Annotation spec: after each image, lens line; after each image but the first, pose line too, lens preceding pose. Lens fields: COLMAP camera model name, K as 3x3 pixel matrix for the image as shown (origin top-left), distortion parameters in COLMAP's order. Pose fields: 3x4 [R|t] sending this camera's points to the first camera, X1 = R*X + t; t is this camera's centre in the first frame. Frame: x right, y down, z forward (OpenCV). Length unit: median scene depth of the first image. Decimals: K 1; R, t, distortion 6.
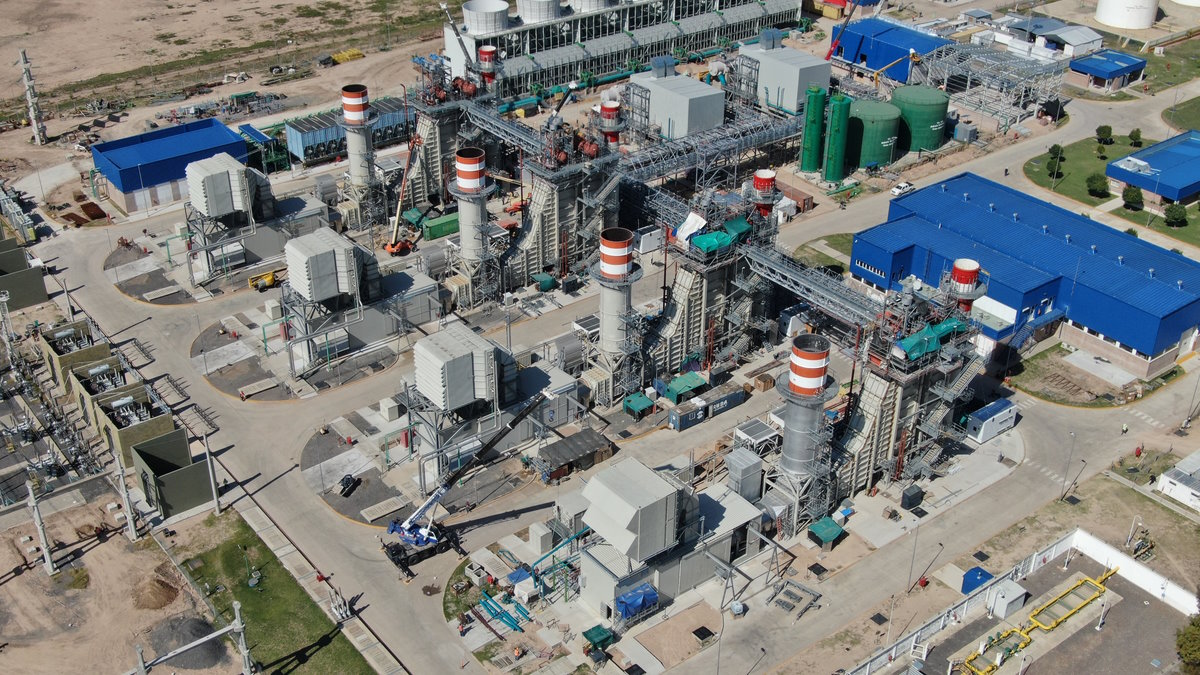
lens RADIAL K [[1304.2, 0, 597.9], [0, 1304.2, 335.8], [0, 0, 1]] dist [-0.016319, 0.000000]
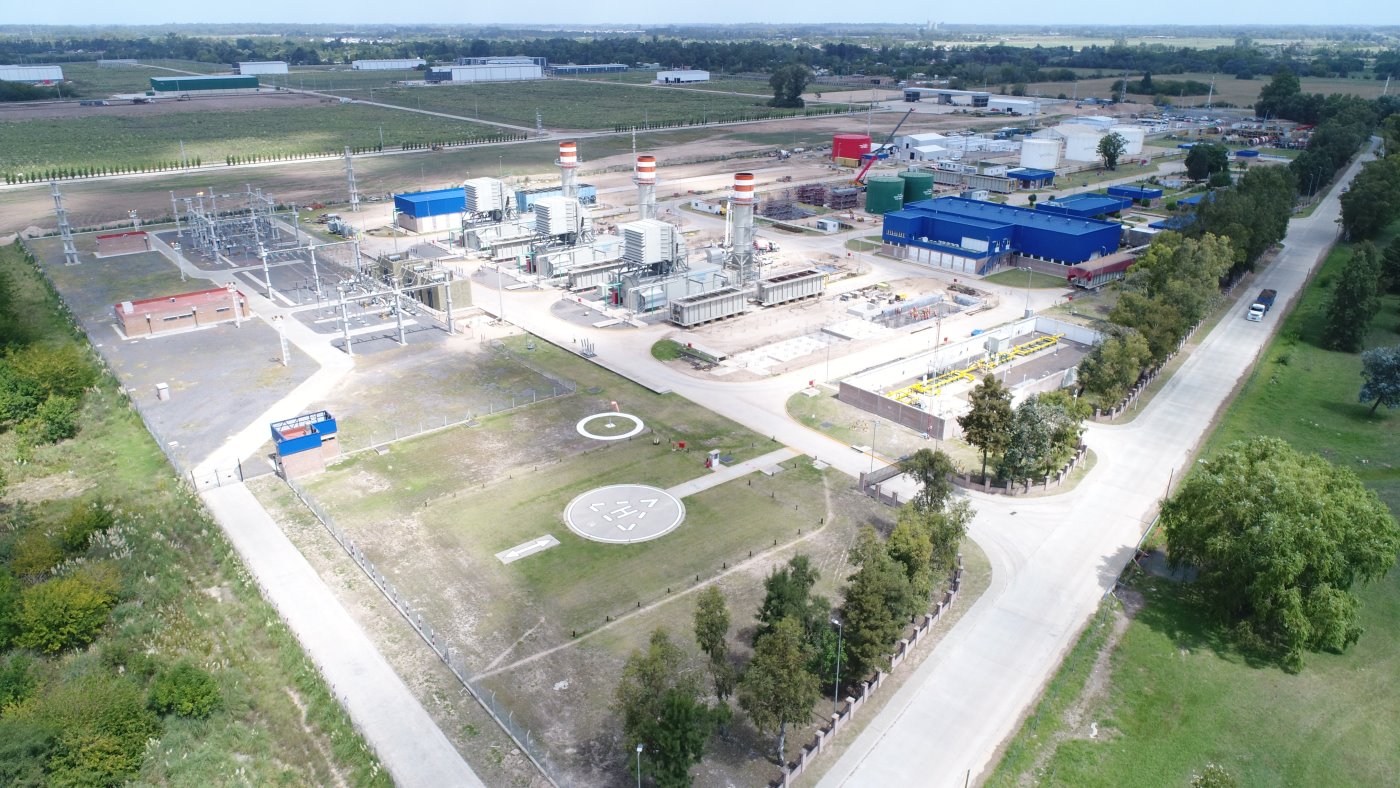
lens RADIAL K [[931.7, 0, 702.8], [0, 931.7, 391.8], [0, 0, 1]] dist [-0.009567, -0.003768]
pose [[0.999444, -0.016956, 0.028713, -0.062183], [0.021037, 0.988706, -0.148388, 0.300382], [-0.025873, 0.148909, 0.988512, -0.092634]]
